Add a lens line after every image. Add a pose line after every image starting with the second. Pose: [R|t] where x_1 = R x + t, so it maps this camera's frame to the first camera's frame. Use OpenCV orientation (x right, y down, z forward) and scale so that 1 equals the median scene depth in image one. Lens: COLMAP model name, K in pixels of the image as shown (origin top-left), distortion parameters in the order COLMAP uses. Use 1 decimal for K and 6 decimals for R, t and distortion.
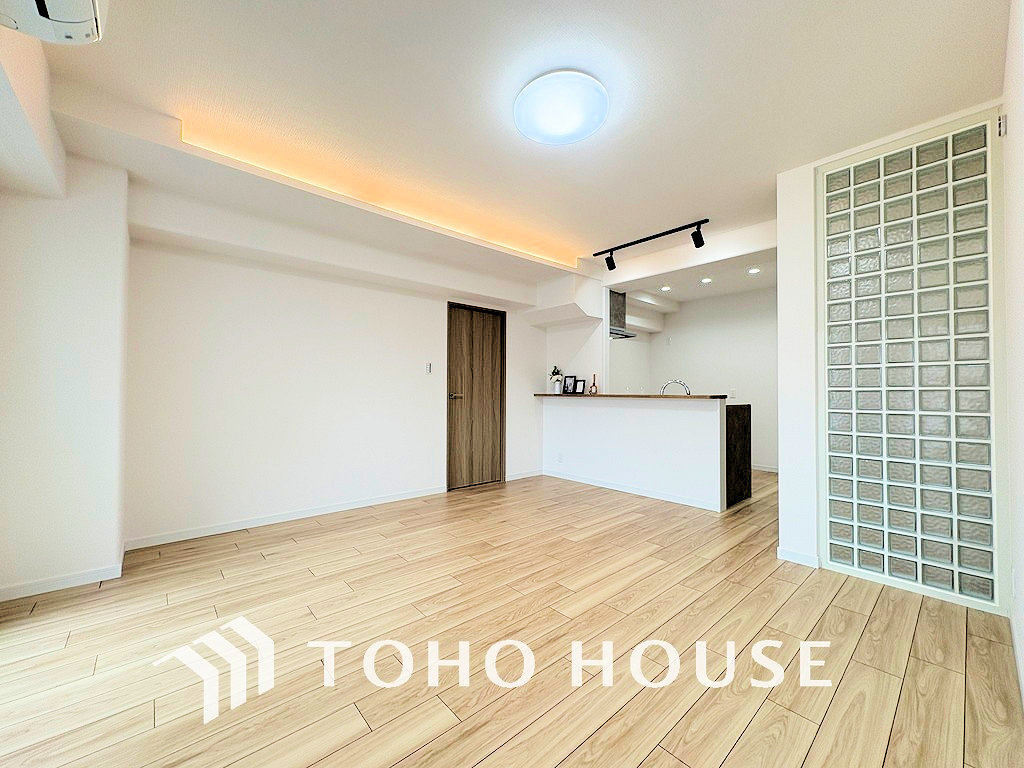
lens RADIAL K [[407.2, 0, 512.9], [0, 407.2, 388.1], [0, 0, 1]] dist [-0.001164, 0.000168]
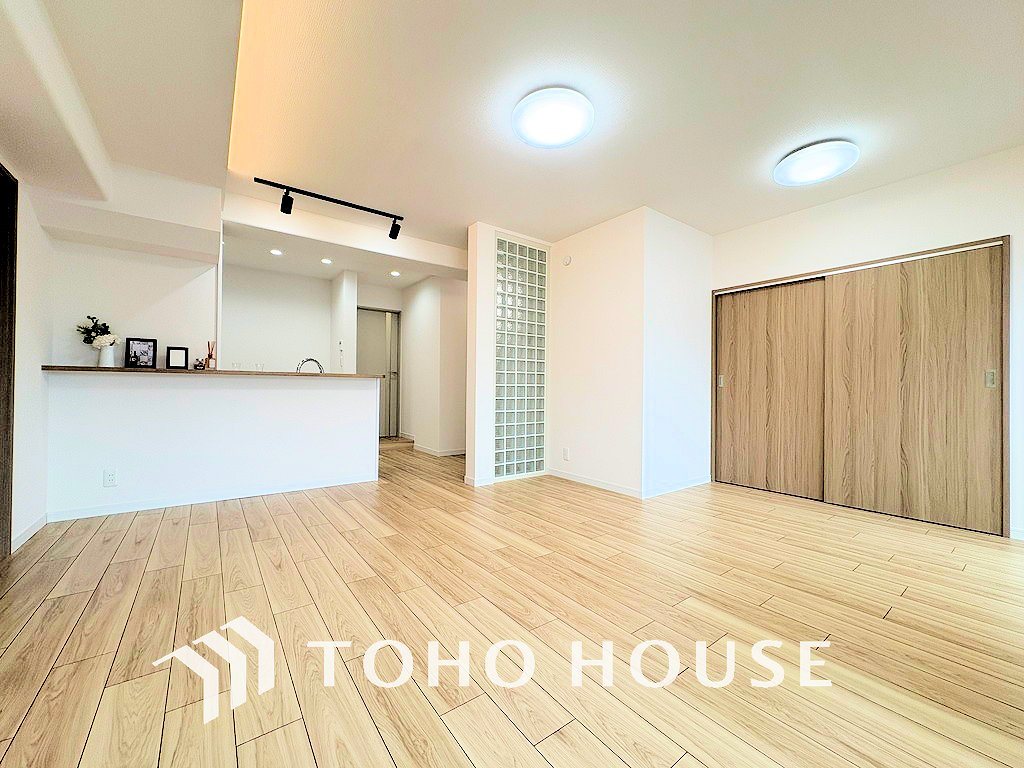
lens RADIAL K [[407.2, 0, 513.9], [0, 407.2, 385.4], [0, 0, 1]] dist [-0.001164, 0.000168]
pose [[0.076799, 0.003220, 0.997041, -0.593870], [-0.019496, 0.999808, -0.001727, 0.042707], [-0.996856, -0.019306, 0.076847, 0.574453]]
